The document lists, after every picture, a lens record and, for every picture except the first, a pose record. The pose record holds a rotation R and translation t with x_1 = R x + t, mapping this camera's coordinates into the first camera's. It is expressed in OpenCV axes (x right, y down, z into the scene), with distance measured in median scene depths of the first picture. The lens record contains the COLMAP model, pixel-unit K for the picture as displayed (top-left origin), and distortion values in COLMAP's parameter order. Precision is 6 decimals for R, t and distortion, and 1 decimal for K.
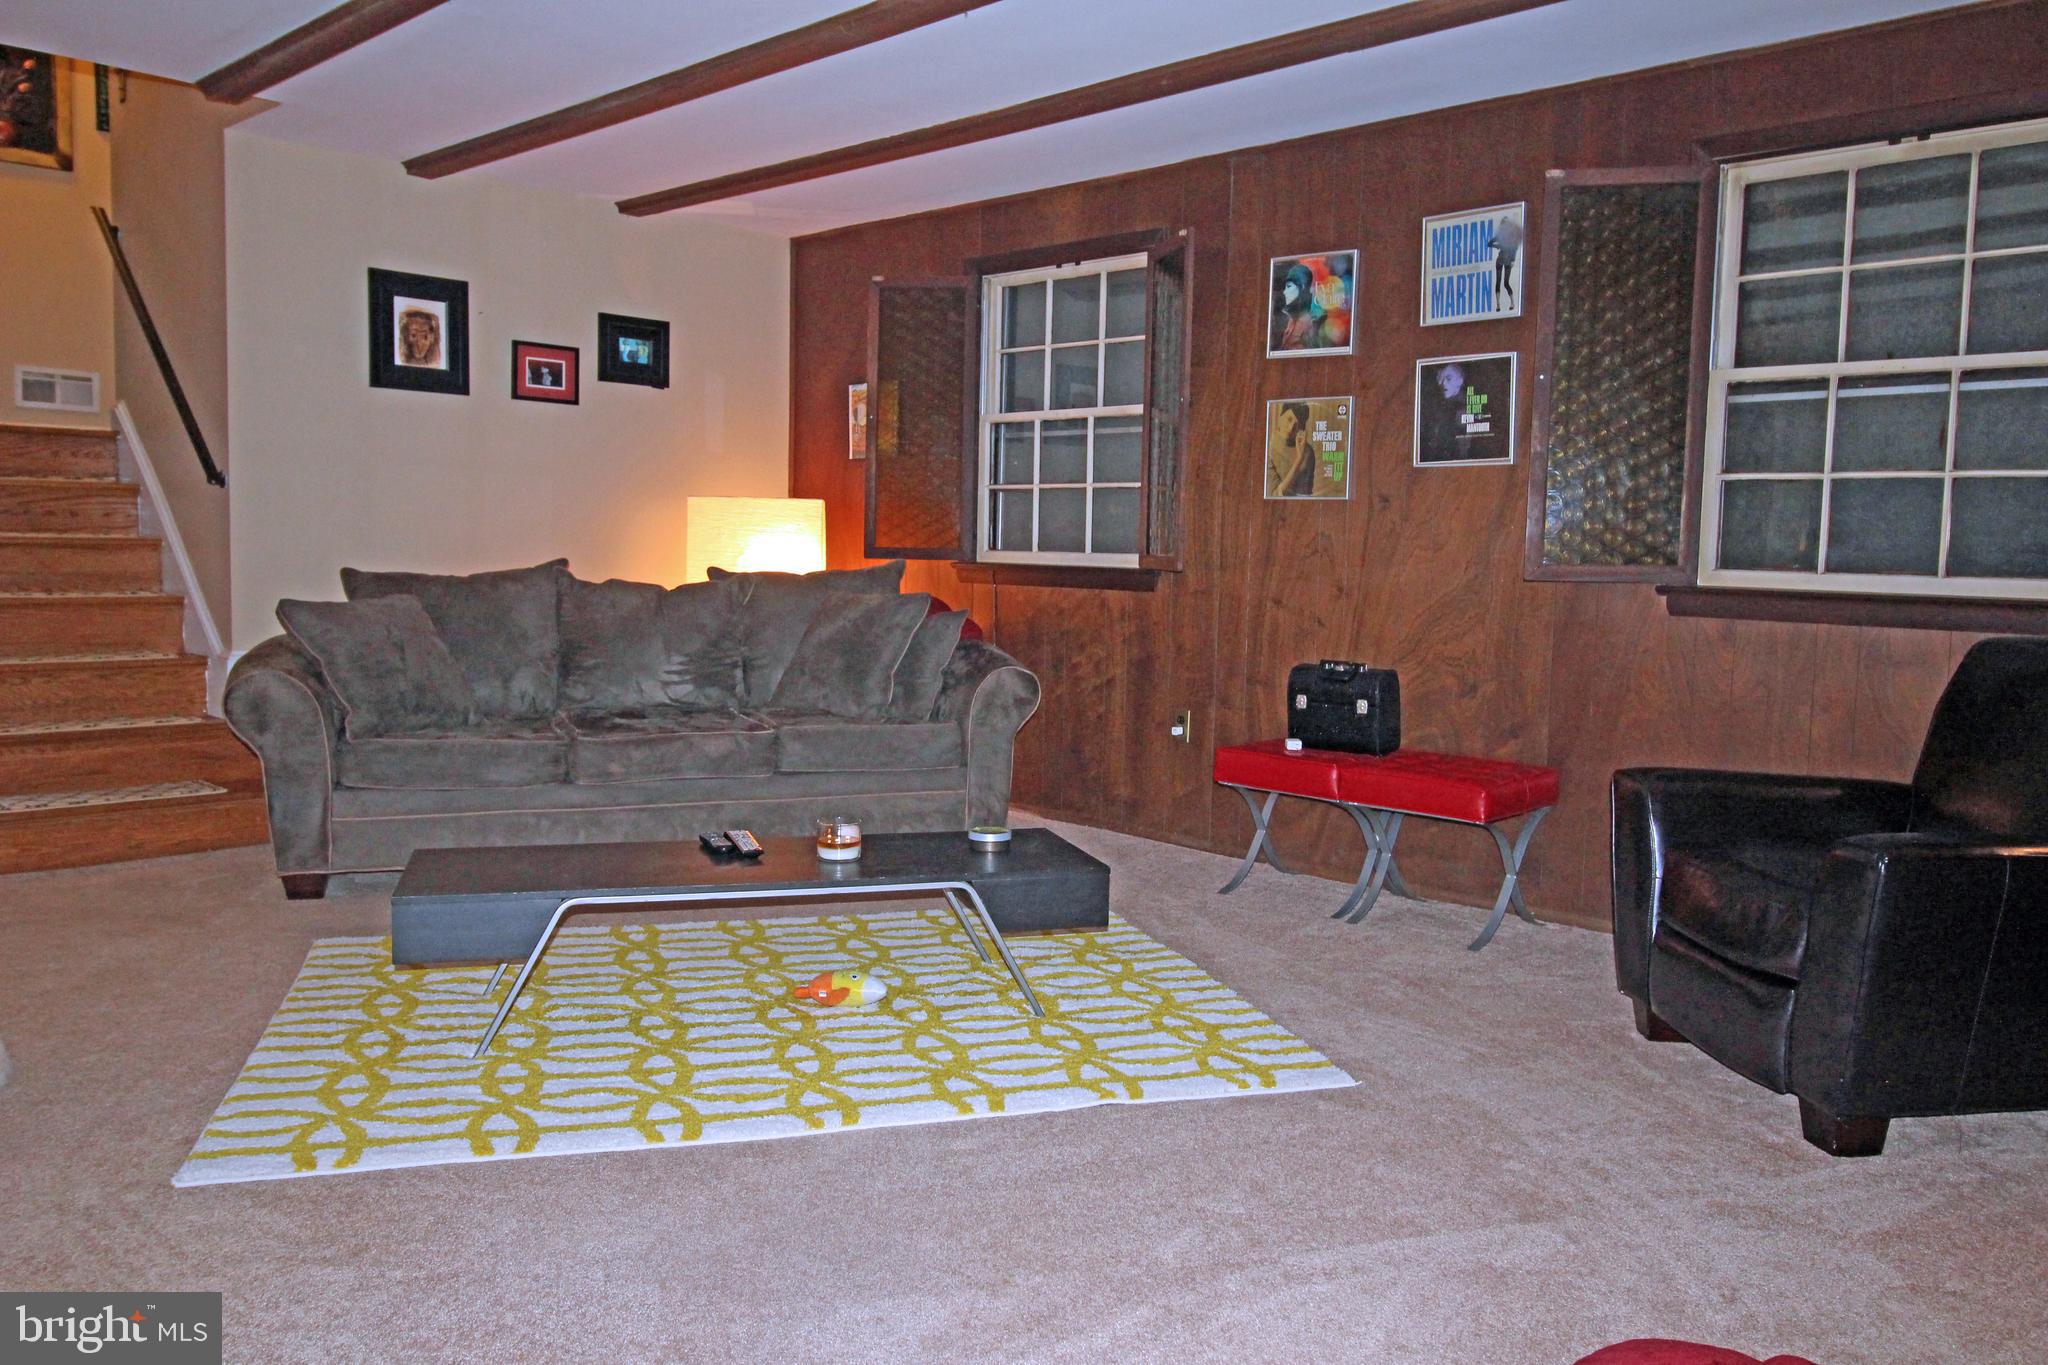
lens RADIAL K [[1546.4, 0, 1026.6], [0, 1546.4, 655.5], [0, 0, 1]] dist [0.009926, -0.002212]
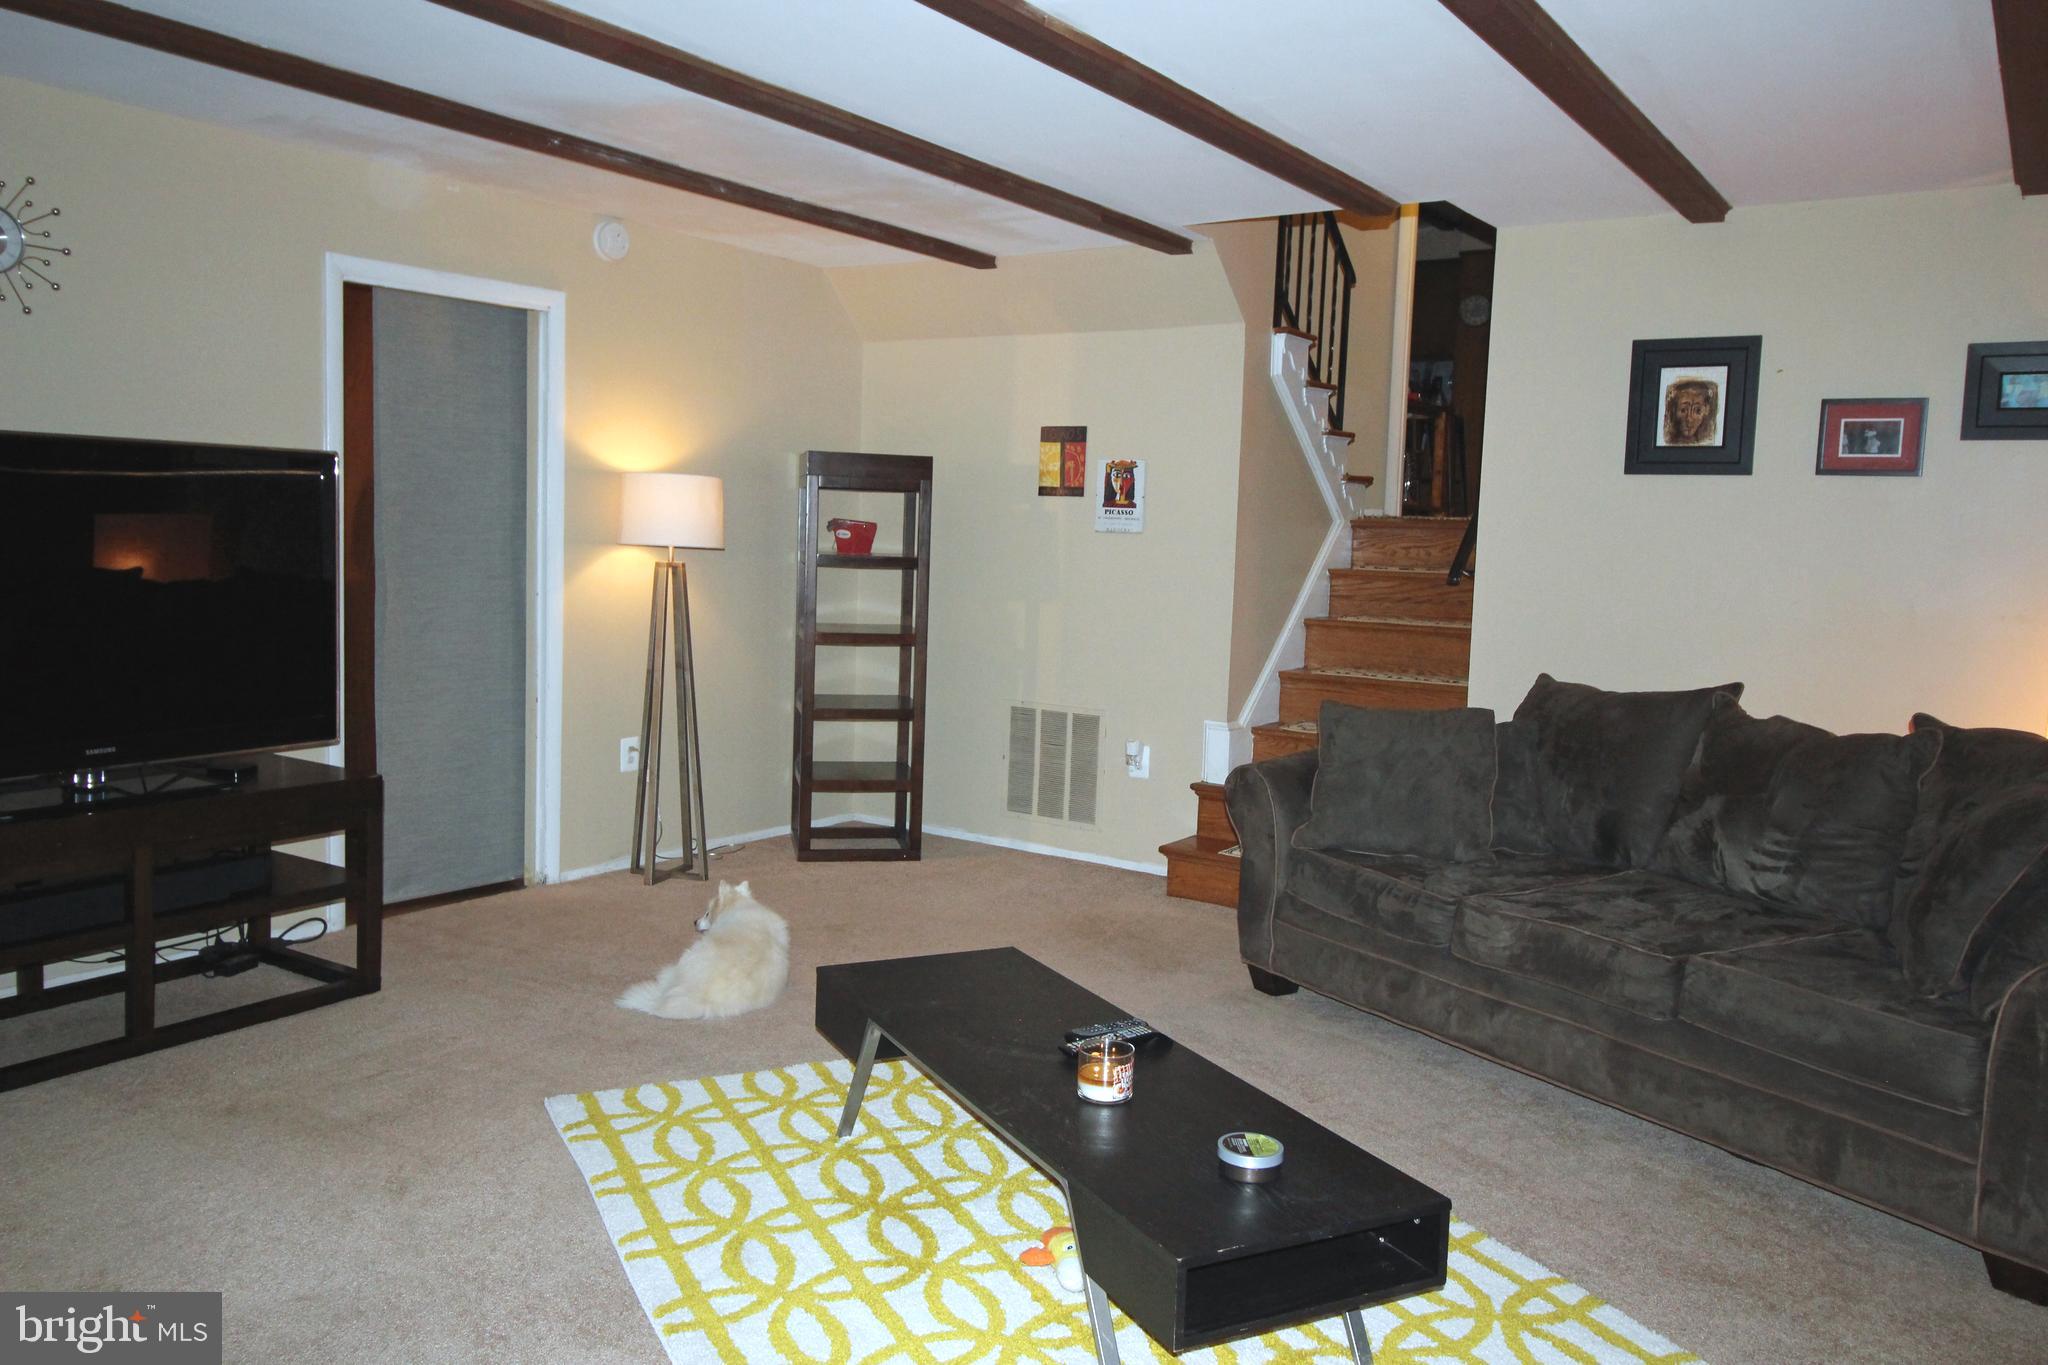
lens RADIAL K [[1546.4, 0, 1026.6], [0, 1546.4, 655.5], [0, 0, 1]] dist [0.009926, -0.002212]
pose [[0.180288, 0.063555, -0.981558, 0.454157], [-0.100157, 0.993910, 0.045959, -0.087591], [0.978501, 0.090024, 0.185556, 0.583052]]
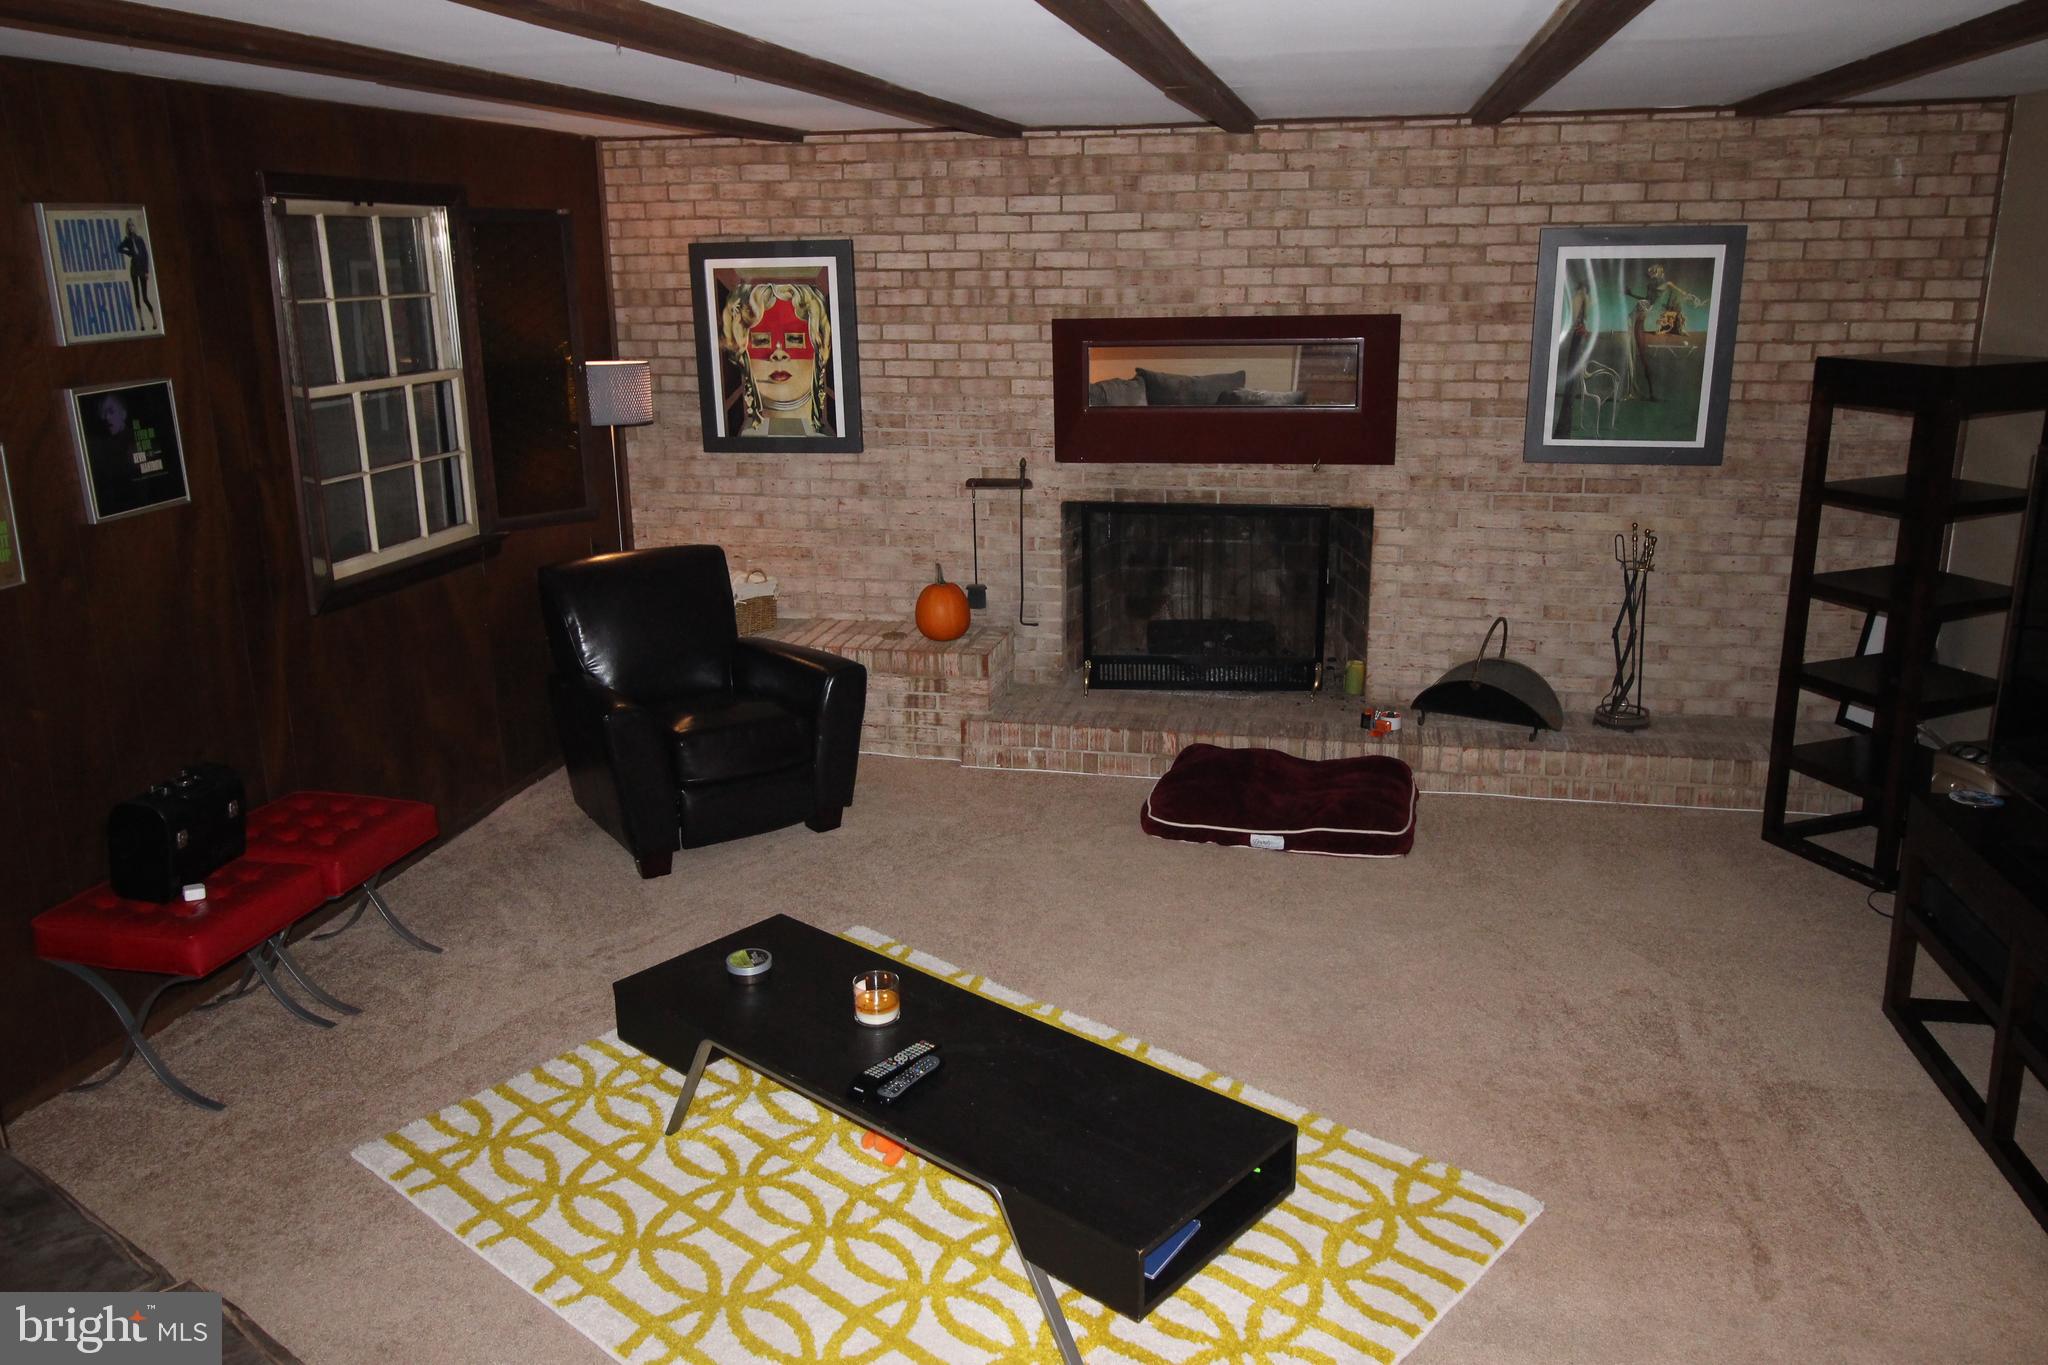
lens RADIAL K [[1546.4, 0, 1026.6], [0, 1546.4, 655.5], [0, 0, 1]] dist [0.009926, -0.002212]
pose [[-0.524517, -0.232892, 0.818928, -0.667609], [0.064074, 0.948336, 0.310732, -0.274628], [-0.848986, 0.215456, -0.482496, 0.993211]]
